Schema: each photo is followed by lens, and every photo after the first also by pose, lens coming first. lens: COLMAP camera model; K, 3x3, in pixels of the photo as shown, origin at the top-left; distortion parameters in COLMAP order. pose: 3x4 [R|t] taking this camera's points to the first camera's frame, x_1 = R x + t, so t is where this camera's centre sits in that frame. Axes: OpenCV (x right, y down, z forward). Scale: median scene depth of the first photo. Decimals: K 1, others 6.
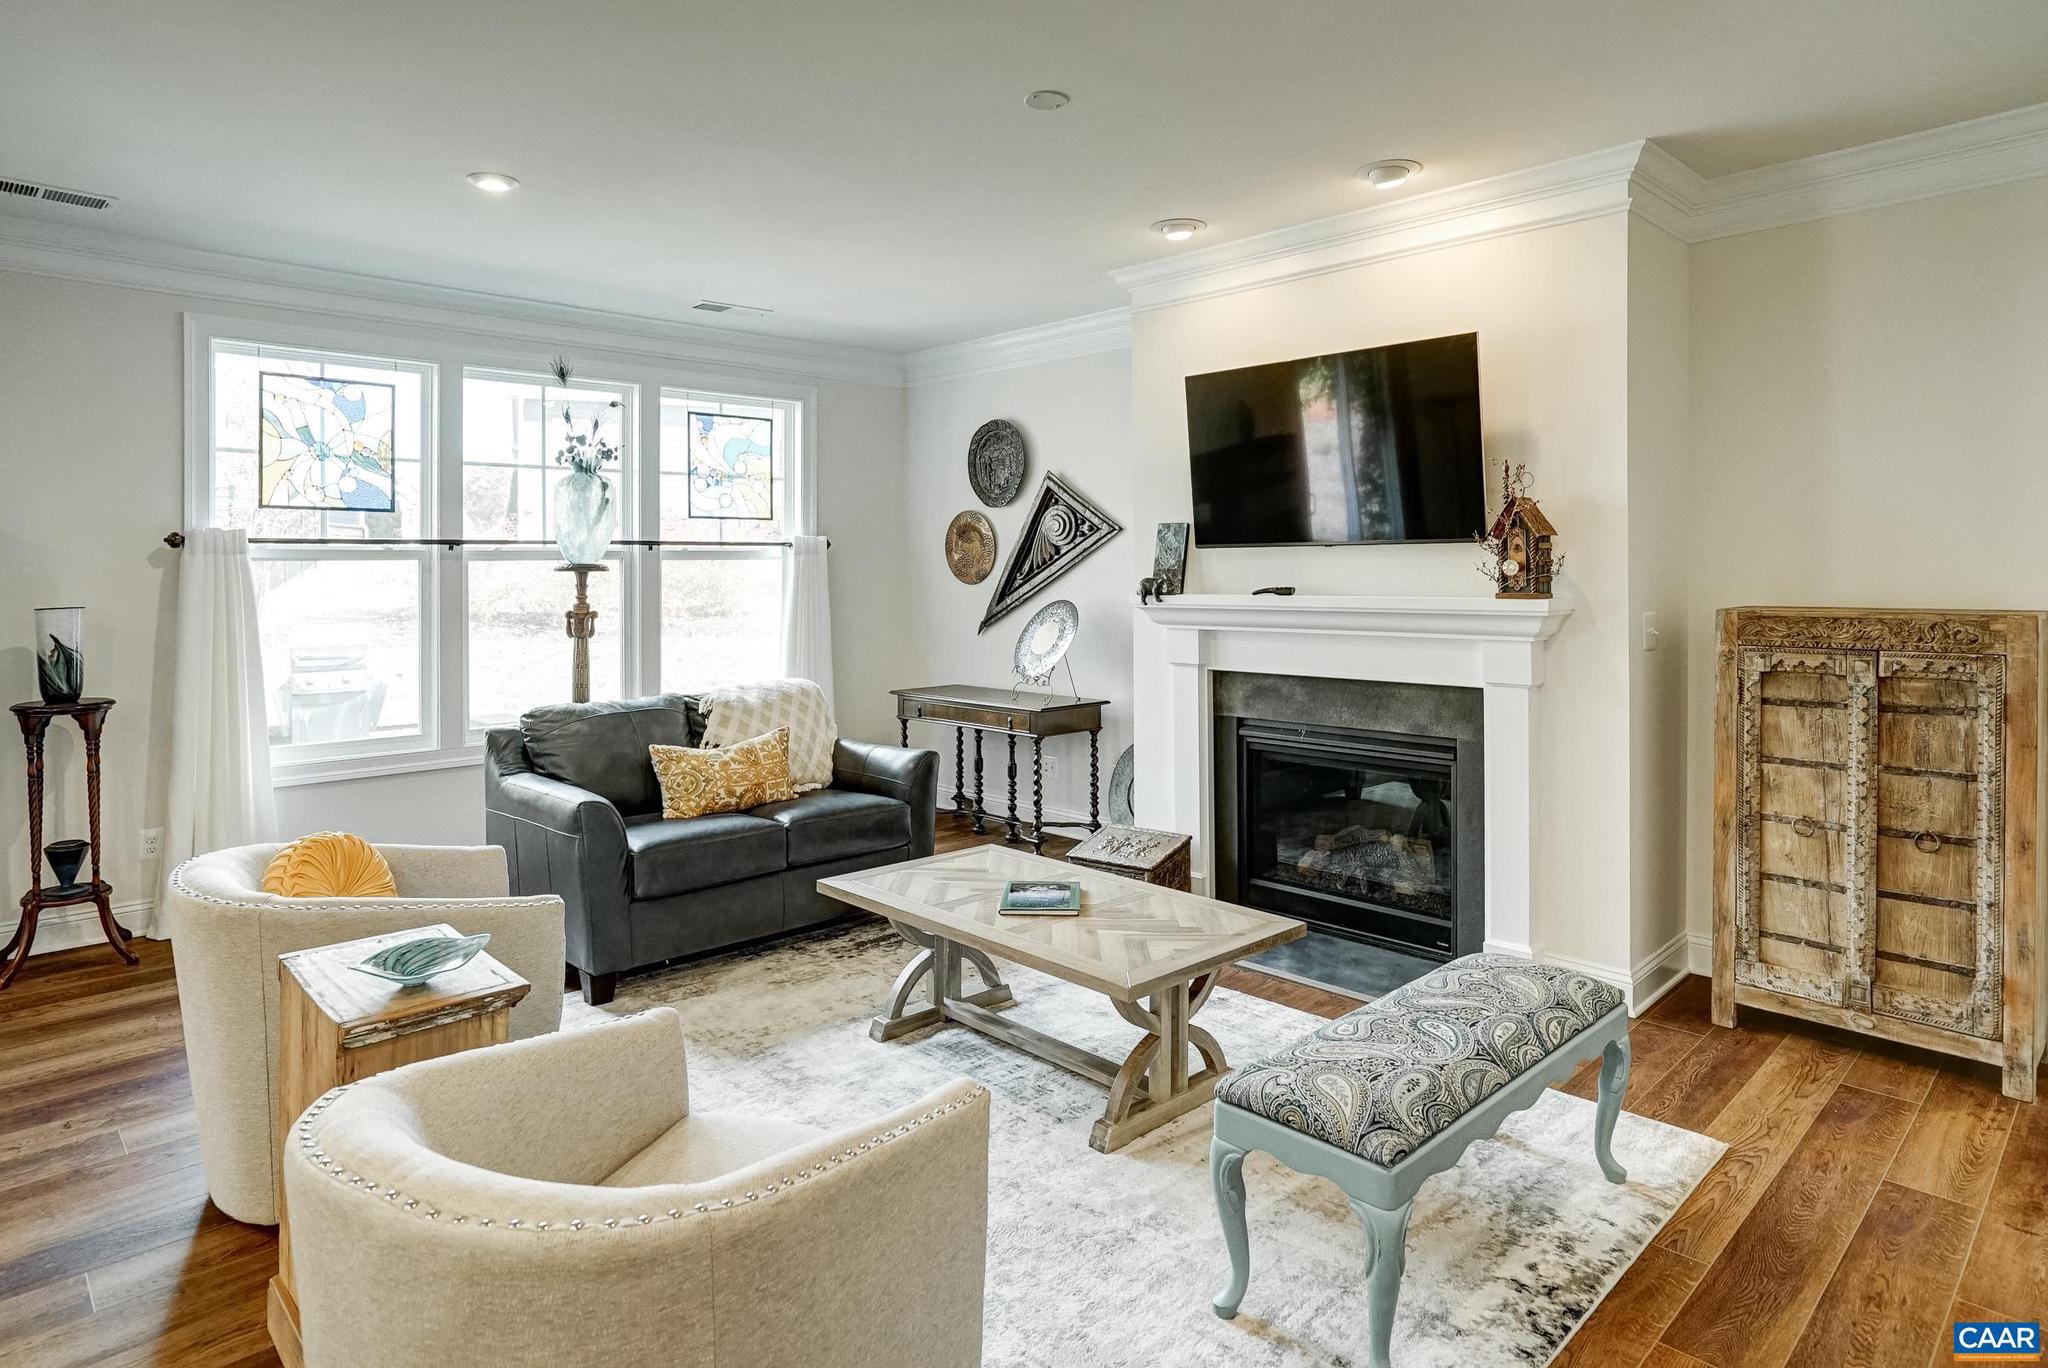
lens RADIAL K [[1168.6, 0, 1025.2], [0, 1168.6, 574.2], [0, 0, 1]] dist [-0.045202, 0.025510]
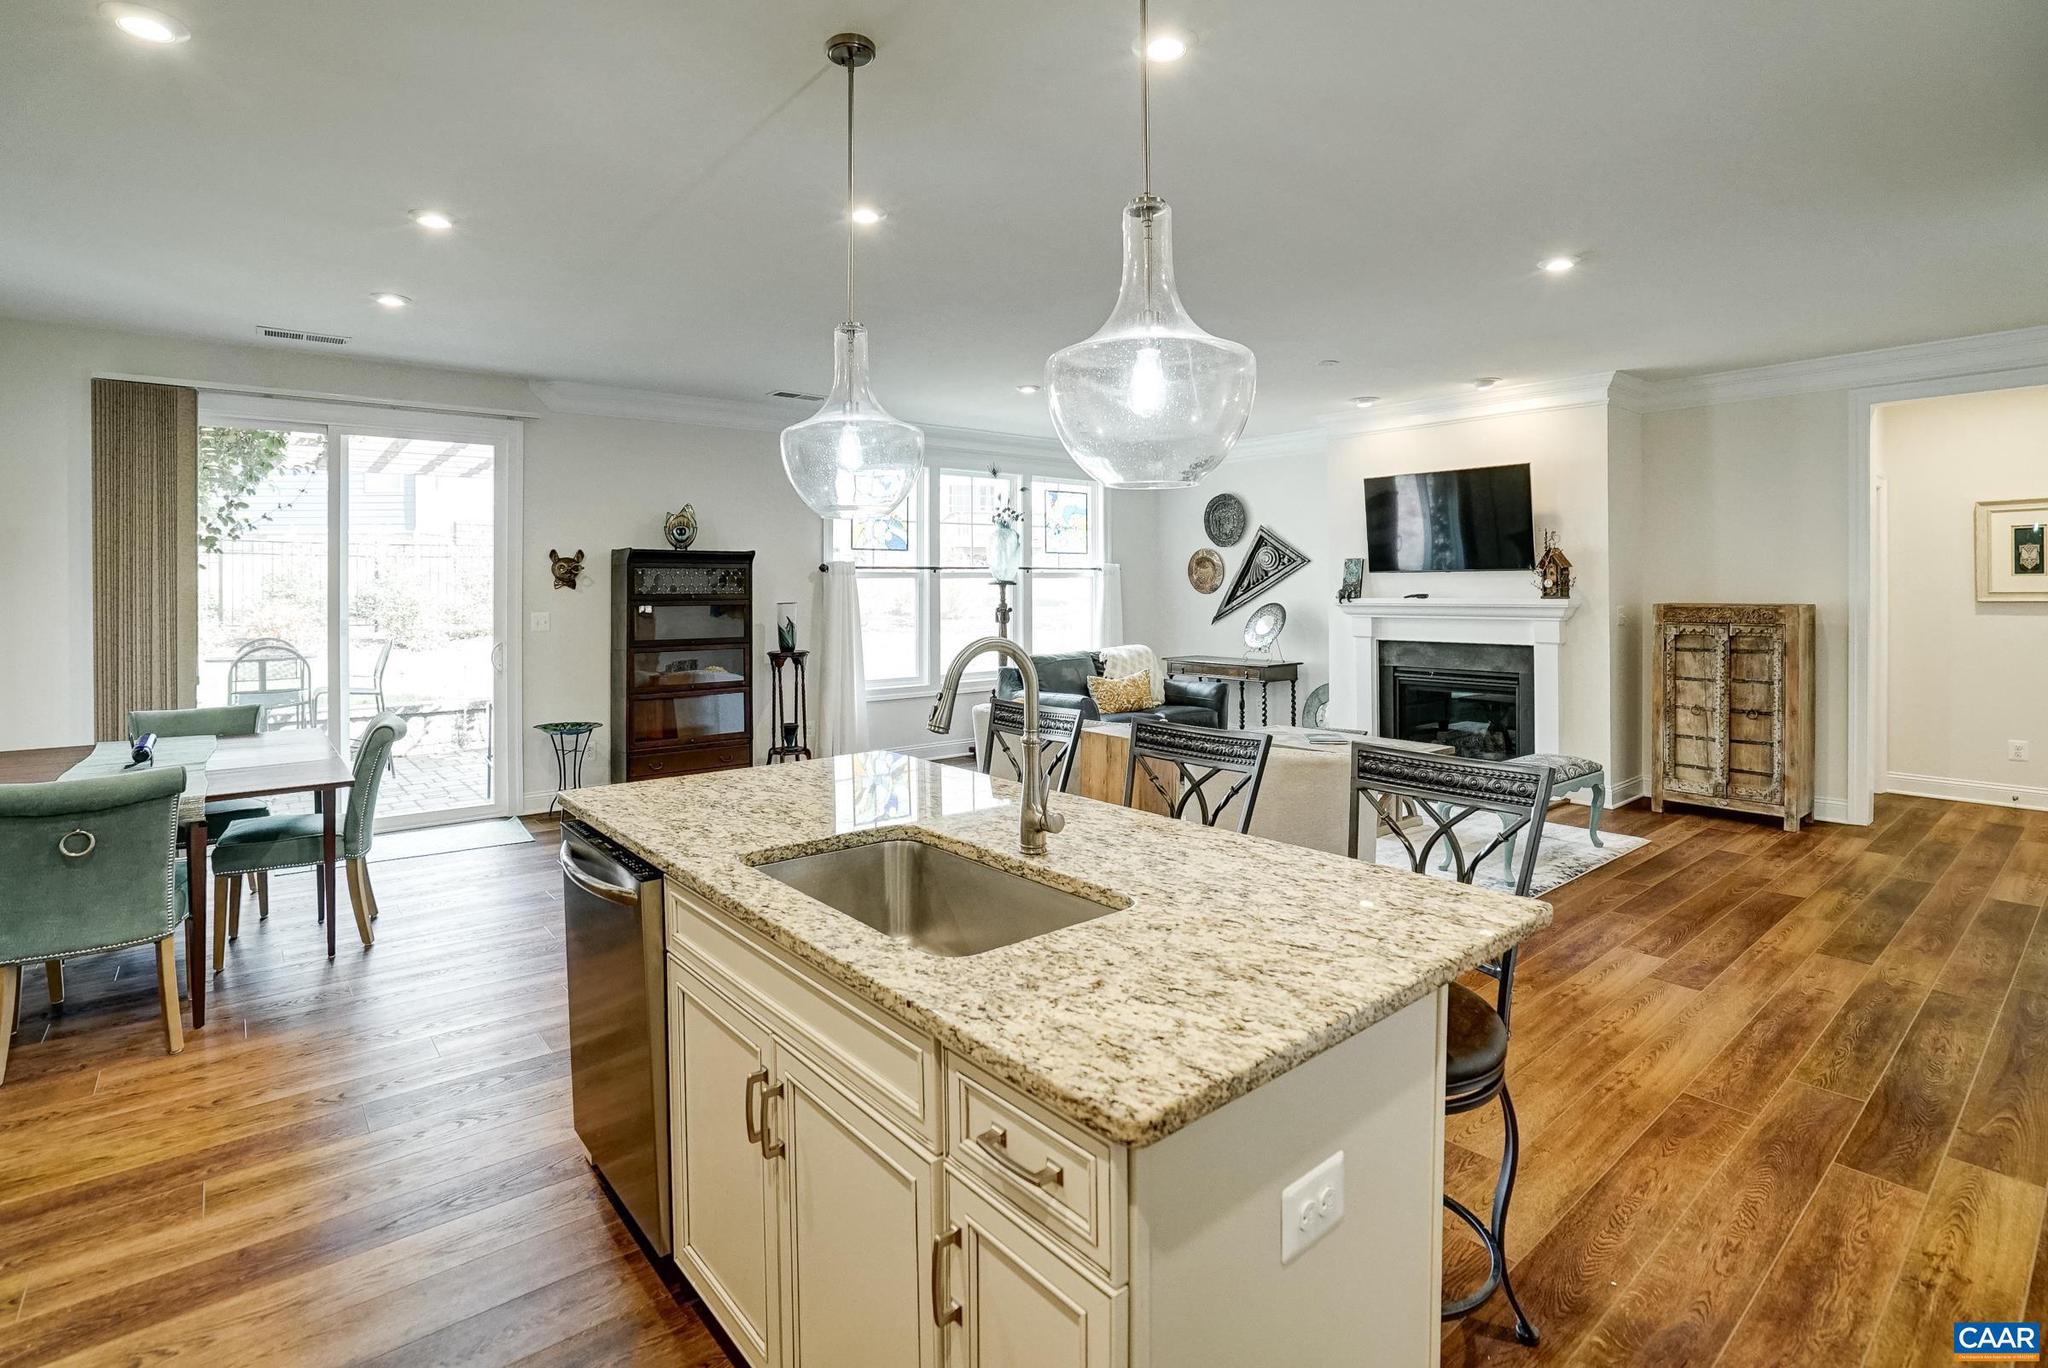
lens RADIAL K [[1018.5, 0, 1038.9], [0, 1018.5, 579.2], [0, 0, 1]] dist [-0.041126, 0.000846]
pose [[0.998259, 0.002071, -0.058947, -0.299409], [-0.002817, 0.999917, -0.012578, 0.009952], [0.058916, 0.012722, 0.998182, -0.661025]]
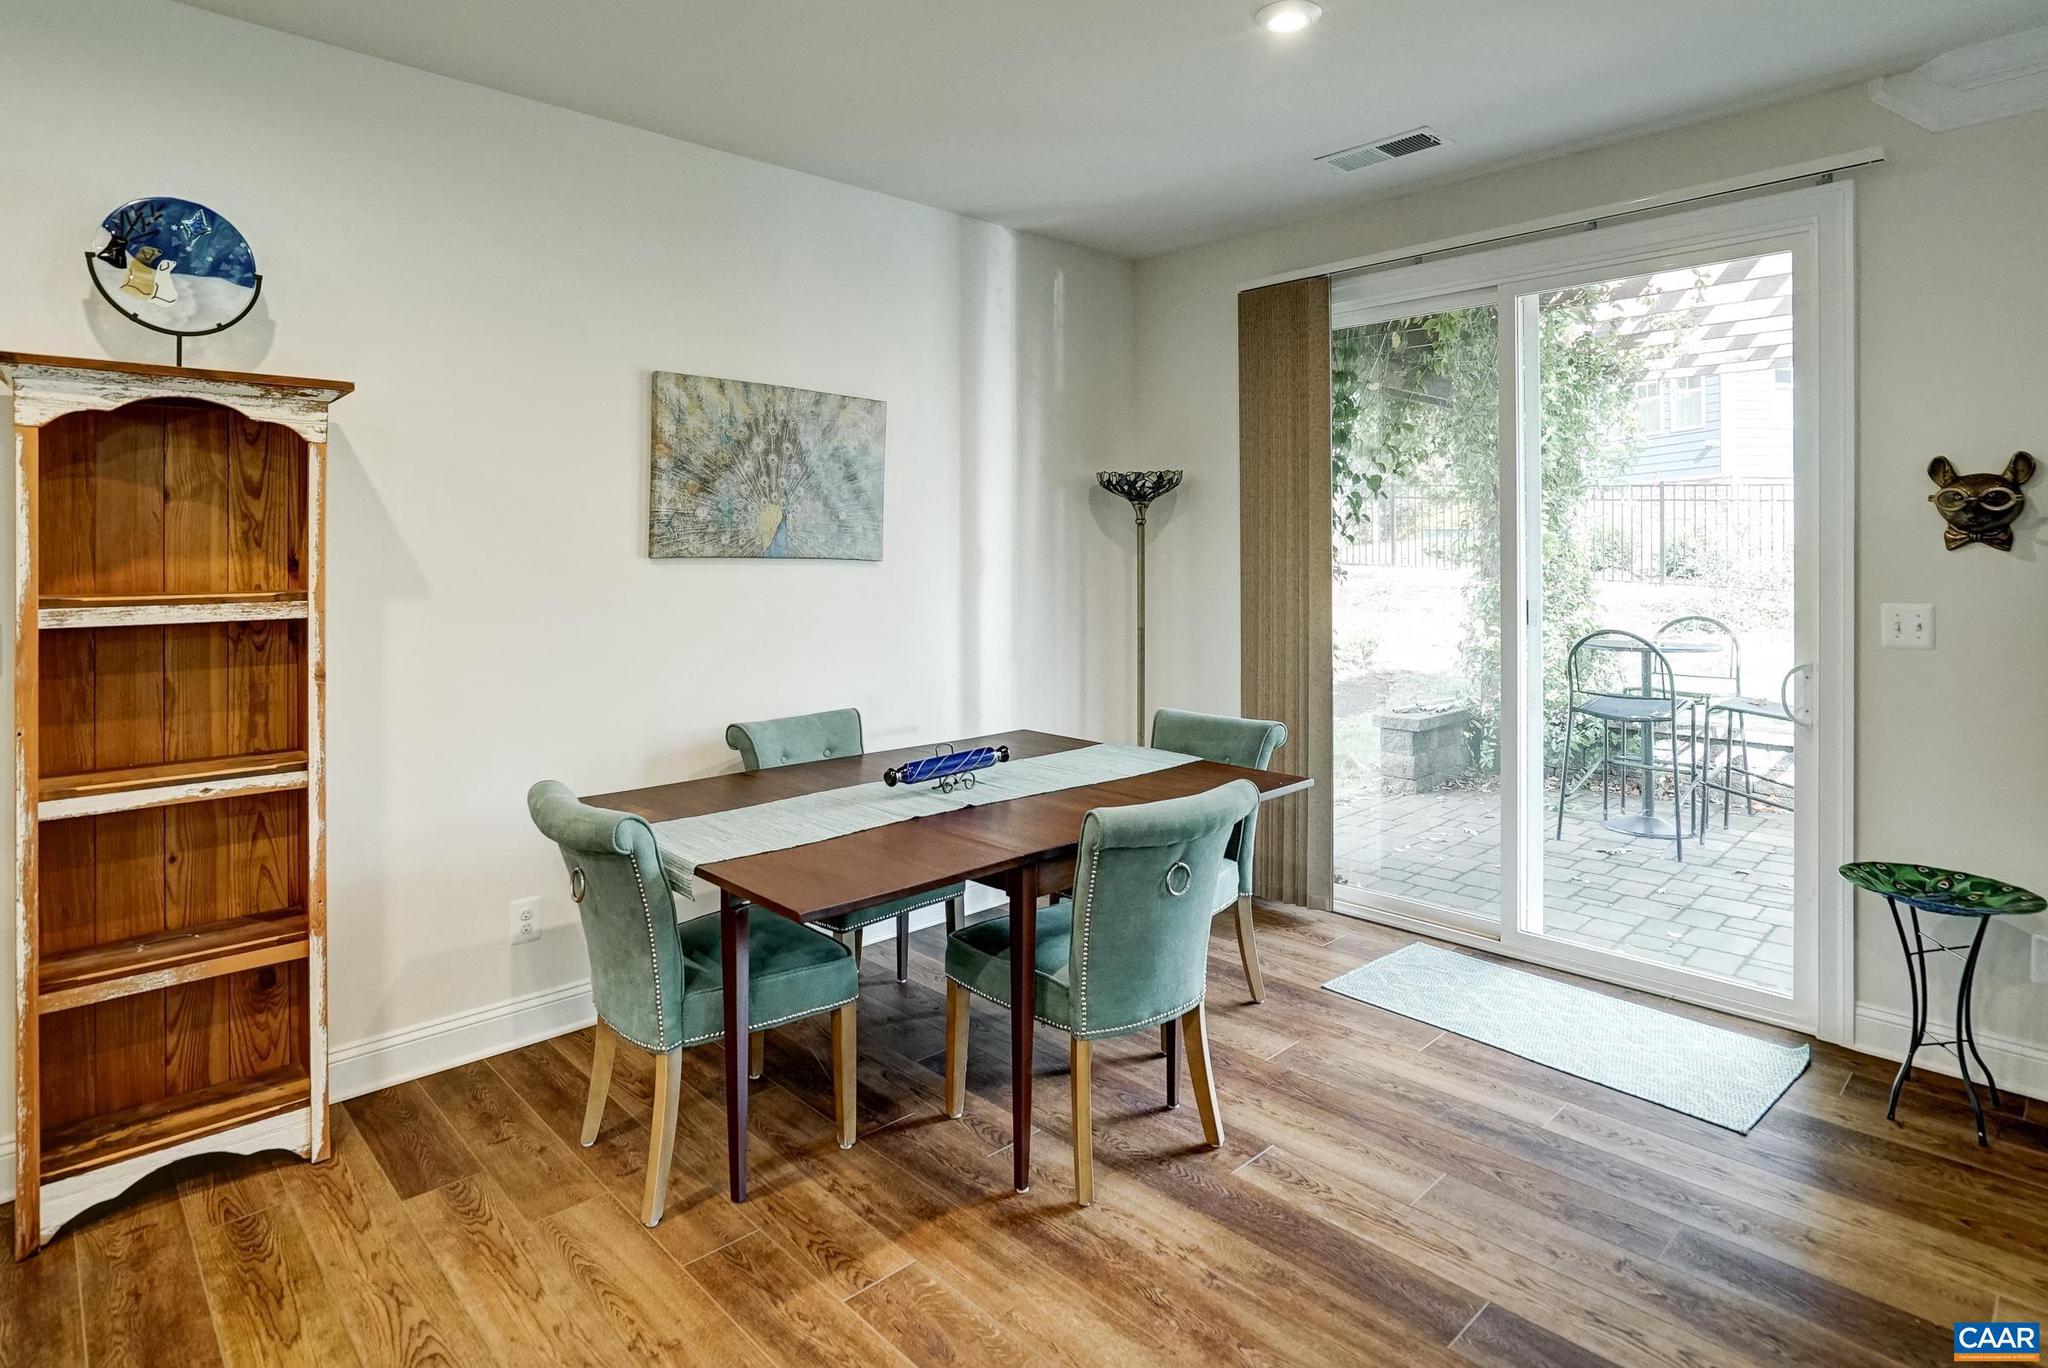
lens RADIAL K [[1073.1, 0, 1009.2], [0, 1073.1, 542.3], [0, 0, 1]] dist [-0.030698, 0.008954]
pose [[-0.007098, 0.000976, -0.999974, -0.432718], [-0.004624, 0.999989, 0.001009, 0.004079], [0.999964, 0.004631, -0.007093, 0.179549]]
